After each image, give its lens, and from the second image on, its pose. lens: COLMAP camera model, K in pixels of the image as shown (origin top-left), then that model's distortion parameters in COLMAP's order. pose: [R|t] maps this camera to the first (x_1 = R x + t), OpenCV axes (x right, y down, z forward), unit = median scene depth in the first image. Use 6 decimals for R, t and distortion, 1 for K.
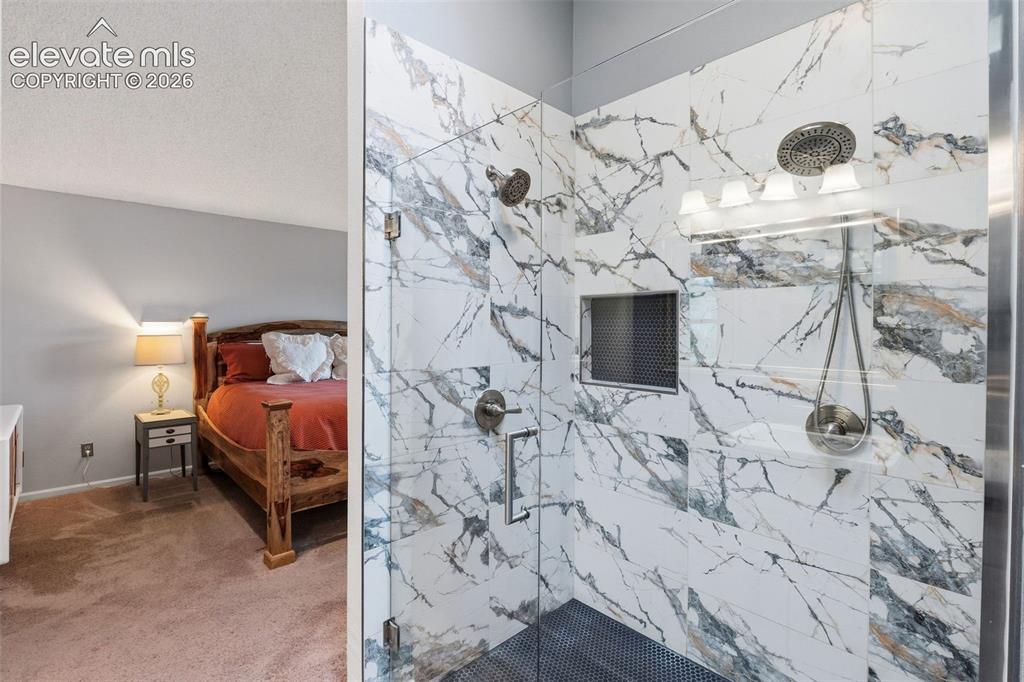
lens RADIAL K [[473.4, 0, 507.0], [0, 473.4, 330.7], [0, 0, 1]] dist [-0.000736, 0.000025]
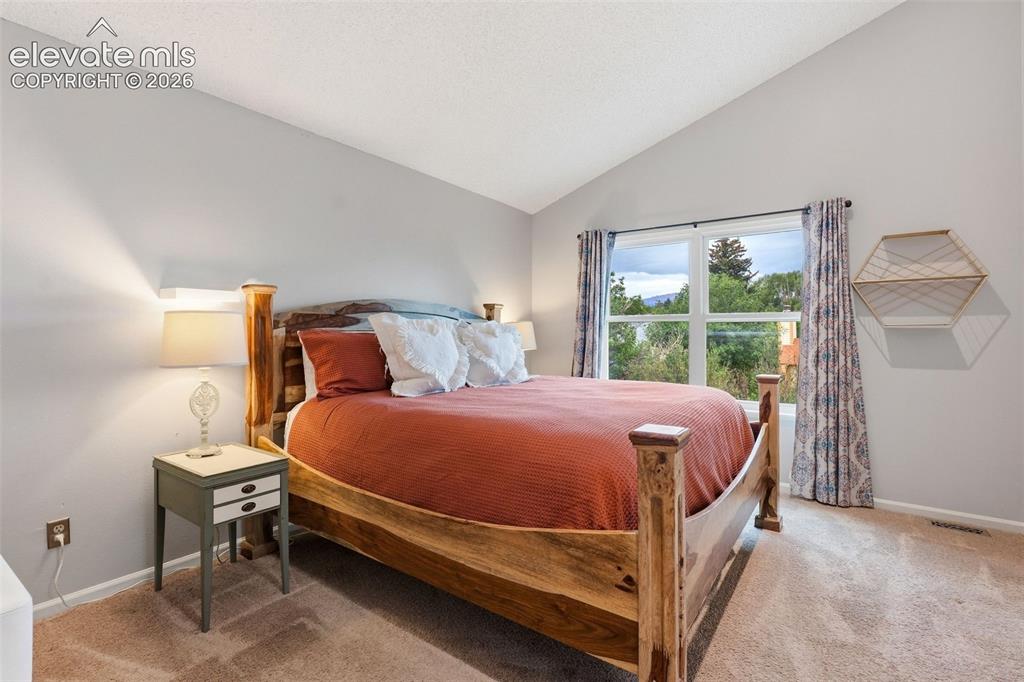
lens RADIAL K [[473.4, 0, 512.3], [0, 473.4, 338.3], [0, 0, 1]] dist [-0.000736, 0.000025]
pose [[0.983450, -0.001653, 0.181170, -0.467281], [0.002204, 0.999994, -0.002836, 0.040954], [-0.181164, 0.003188, 0.983448, 0.382196]]
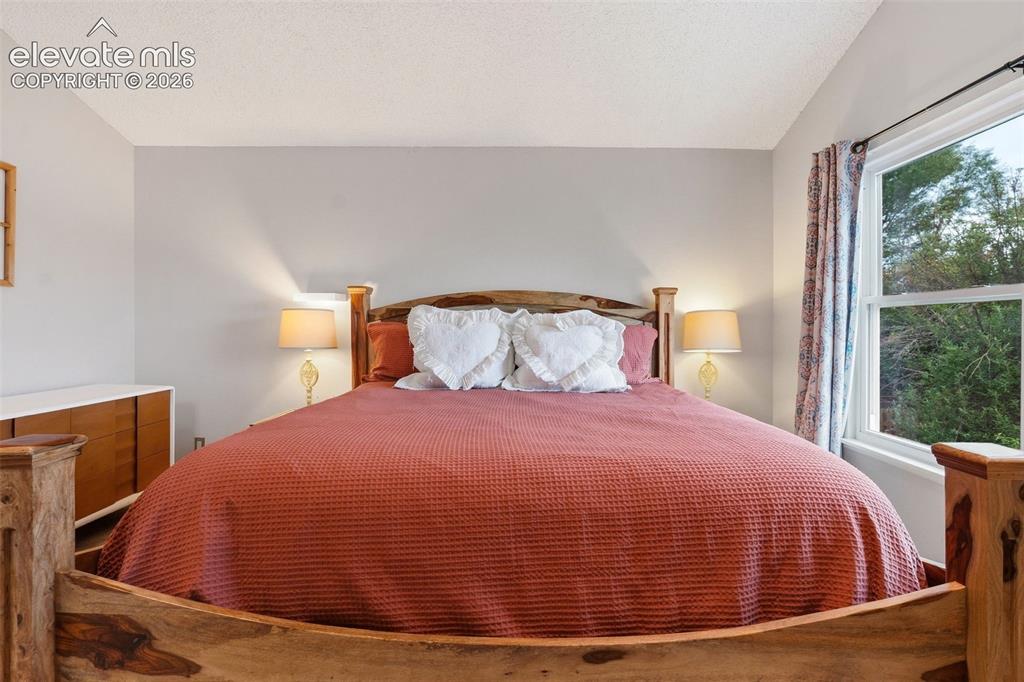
lens RADIAL K [[473.4, 0, 513.0], [0, 473.4, 334.8], [0, 0, 1]] dist [-0.000736, 0.000025]
pose [[0.721989, 0.015019, -0.691742, 0.027206], [-0.013230, 0.999881, 0.007900, 0.037803], [0.691778, 0.003448, 0.722102, 0.662326]]
